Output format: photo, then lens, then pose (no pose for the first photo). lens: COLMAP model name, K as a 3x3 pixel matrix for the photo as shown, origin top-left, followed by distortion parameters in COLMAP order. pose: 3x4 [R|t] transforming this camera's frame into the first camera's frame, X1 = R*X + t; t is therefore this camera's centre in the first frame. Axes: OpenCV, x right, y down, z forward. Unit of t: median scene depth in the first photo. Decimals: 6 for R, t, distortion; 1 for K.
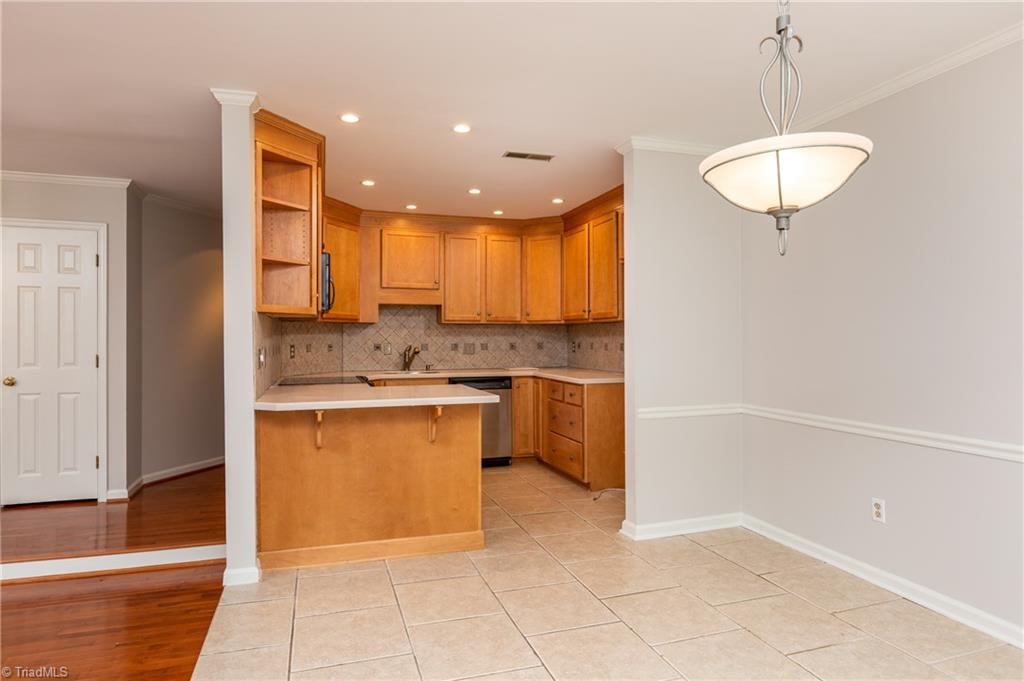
lens RADIAL K [[608.4, 0, 512.0], [0, 608.4, 340.5], [0, 0, 1]] dist [-0.000522, -0.000019]
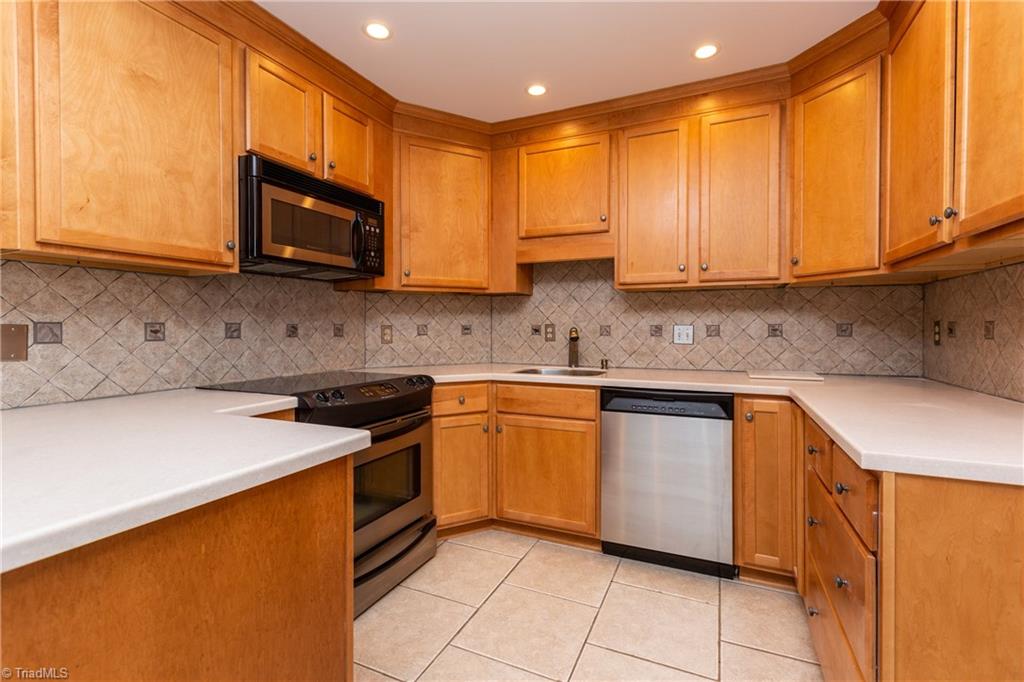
lens RADIAL K [[461.1, 0, 509.7], [0, 461.1, 330.3], [0, 0, 1]] dist [0.001386, -0.000097]
pose [[0.734884, 0.006010, -0.678166, 0.109664], [-0.003137, 0.999980, 0.005463, 0.008787], [0.678185, -0.001887, 0.734889, 0.609682]]
